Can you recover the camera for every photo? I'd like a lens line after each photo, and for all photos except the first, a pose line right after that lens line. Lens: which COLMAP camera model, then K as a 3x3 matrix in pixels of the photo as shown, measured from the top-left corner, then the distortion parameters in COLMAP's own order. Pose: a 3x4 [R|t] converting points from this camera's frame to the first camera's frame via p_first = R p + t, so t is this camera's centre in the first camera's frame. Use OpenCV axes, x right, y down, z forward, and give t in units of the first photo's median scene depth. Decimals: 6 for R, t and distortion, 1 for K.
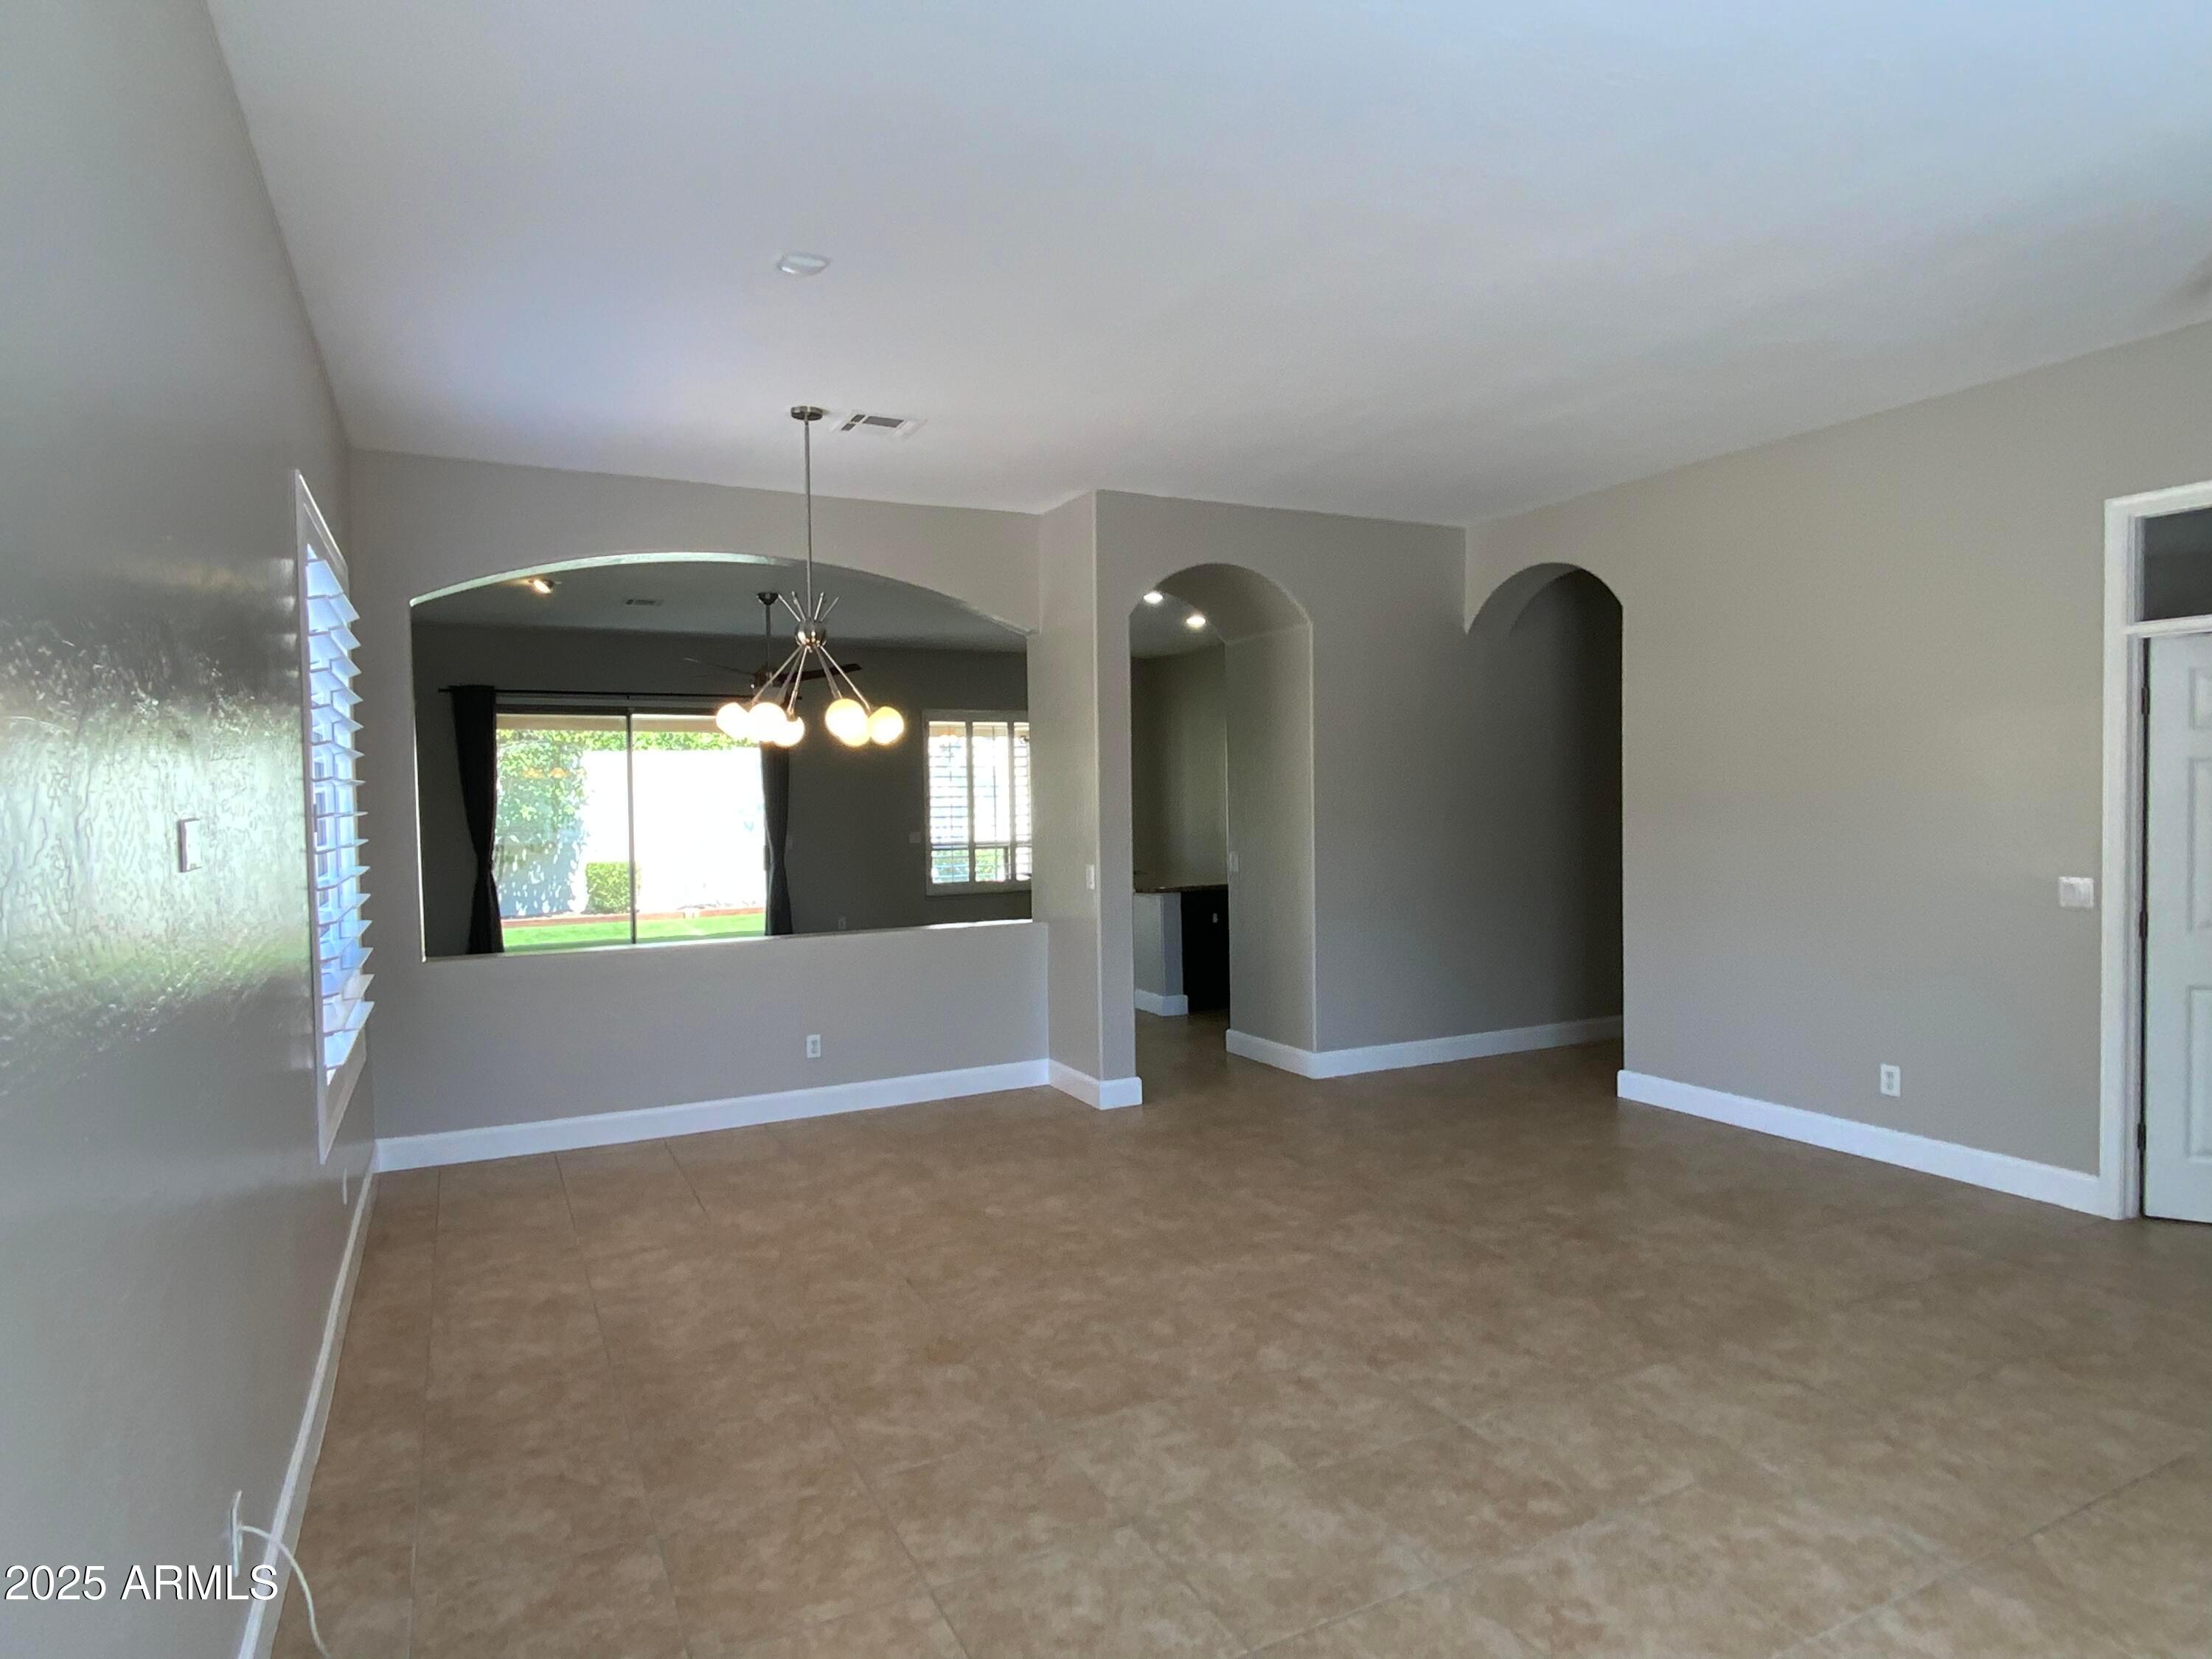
lens RADIAL K [[1276.2, 0, 1108.6], [0, 1276.2, 825.9], [0, 0, 1]] dist [-0.003578, -0.000626]
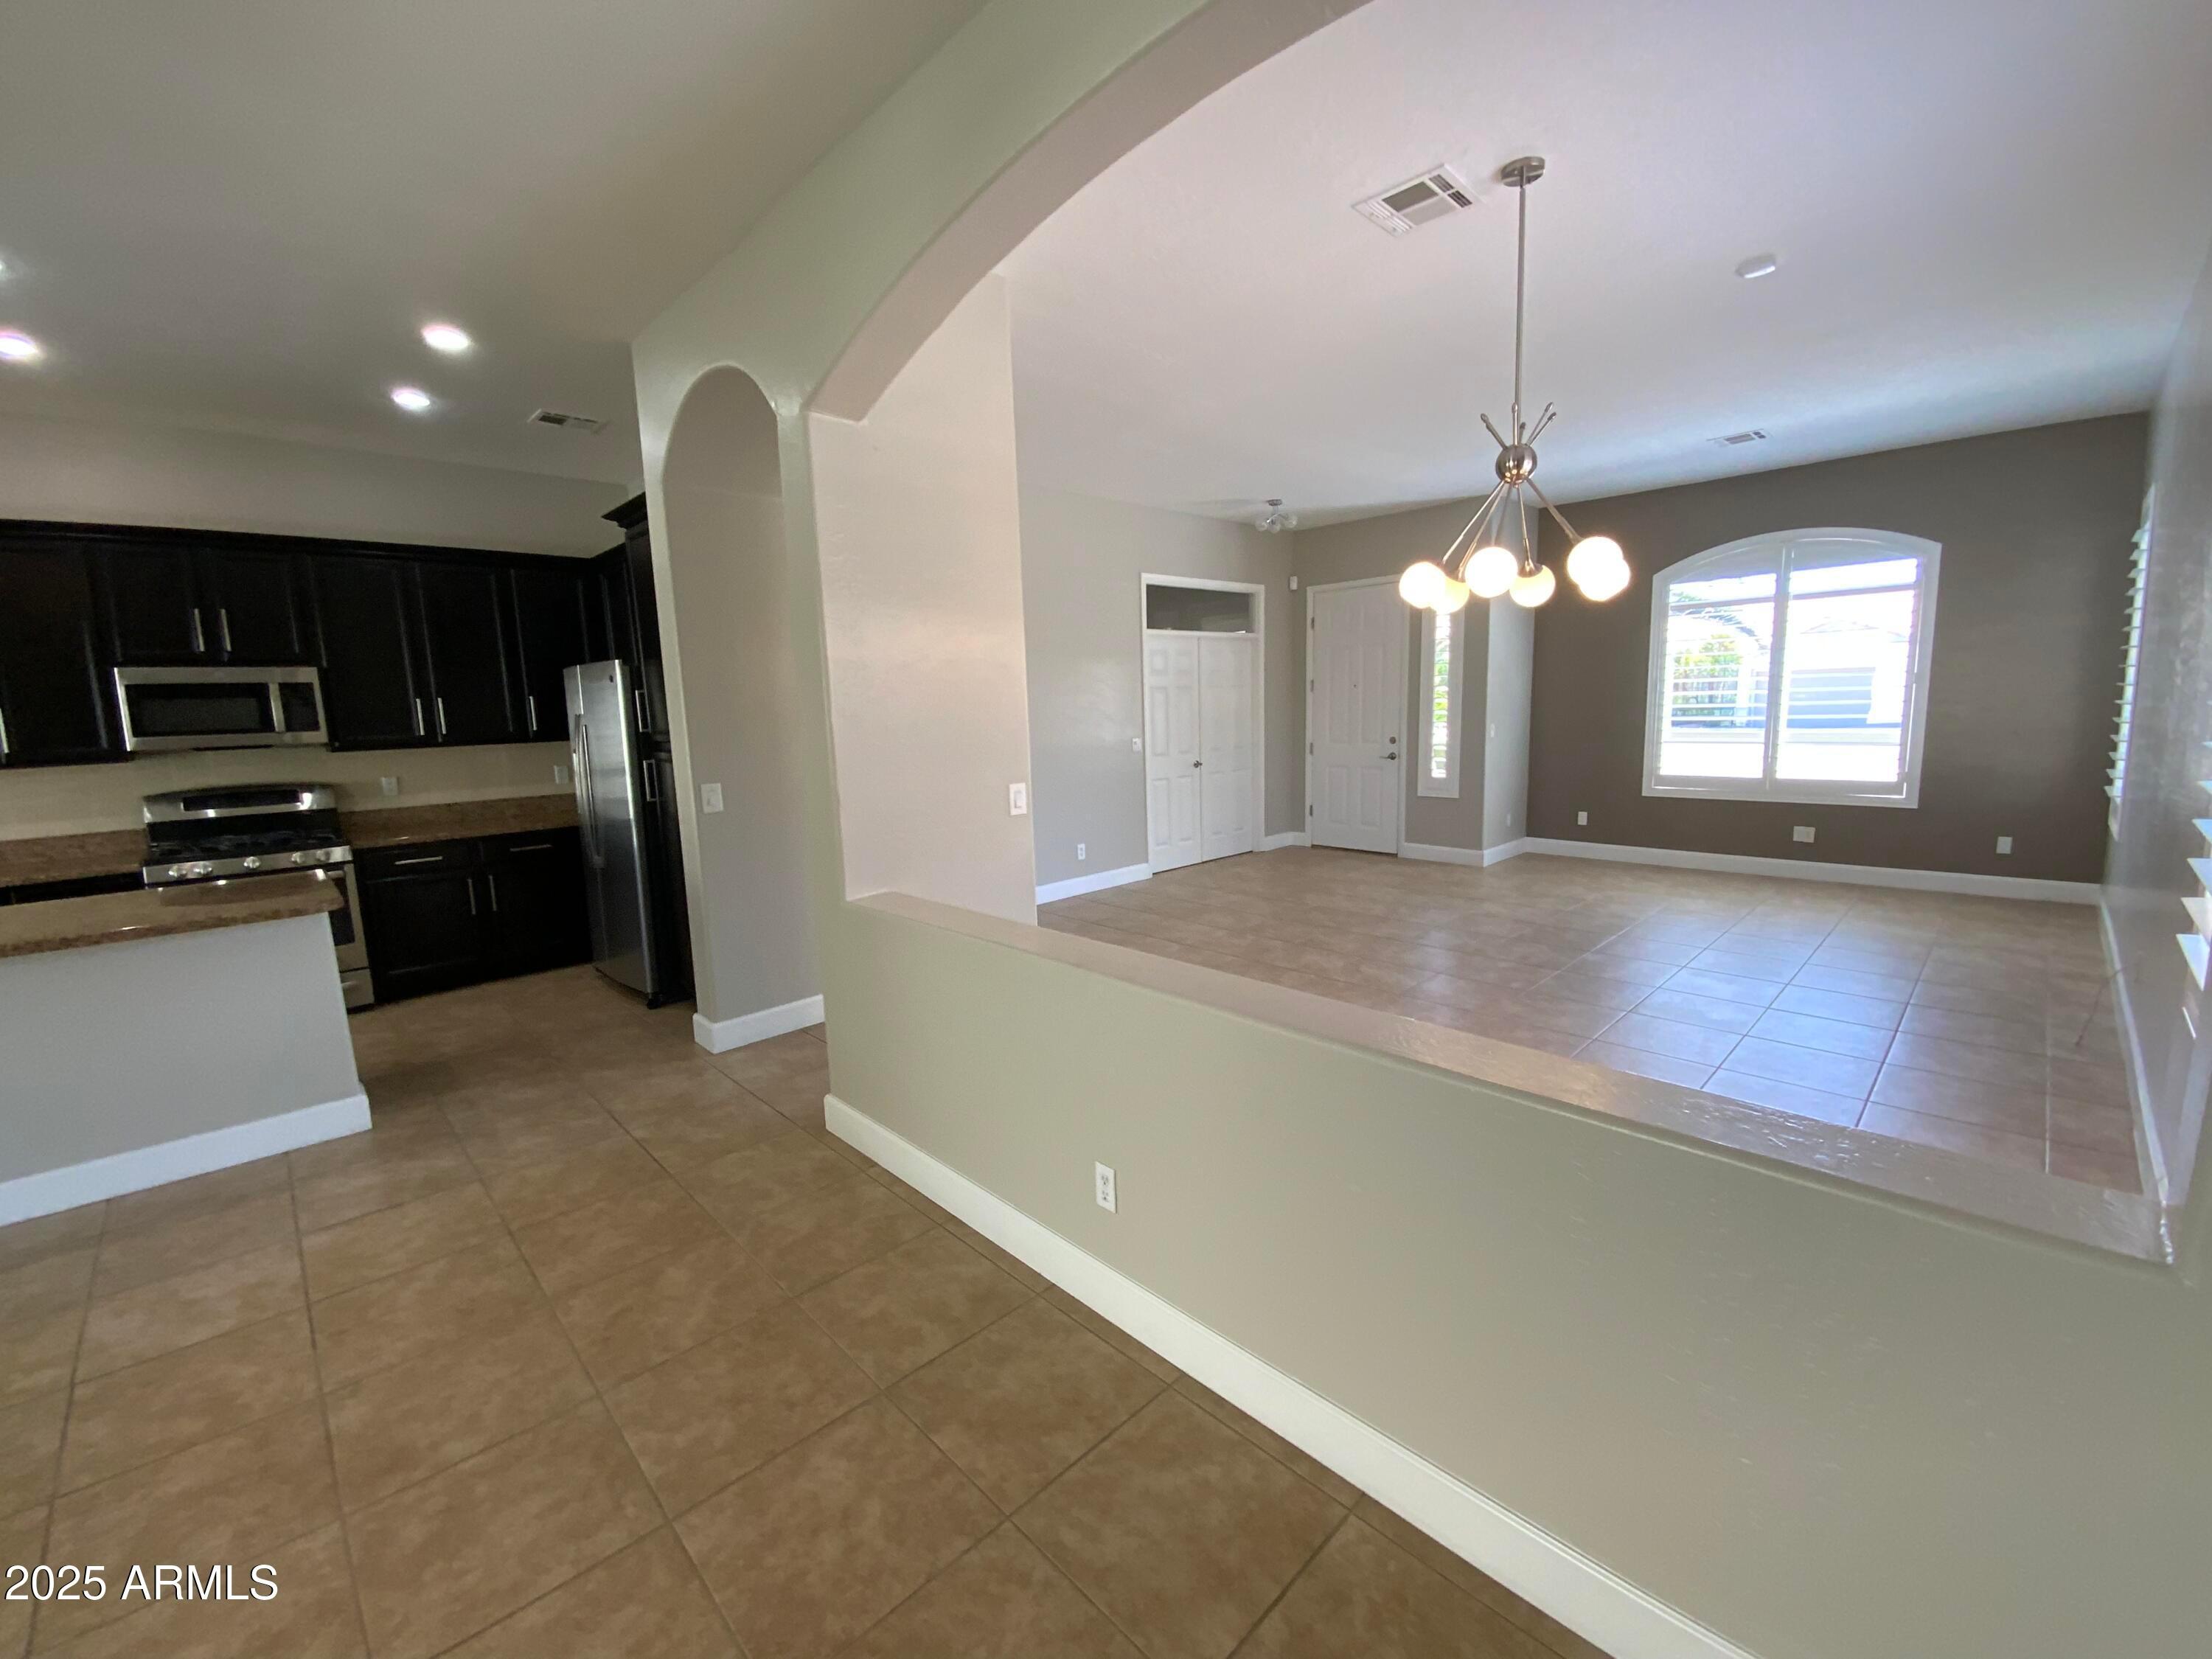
lens RADIAL K [[895.7, 0, 1108.5], [0, 895.7, 831.1], [0, 0, 1]] dist [0.025818, -0.023070]
pose [[-0.292722, -0.111900, 0.949628, -1.053866], [0.064454, 0.988561, 0.136355, -0.022733], [-0.954023, 0.101121, -0.282161, 2.071995]]
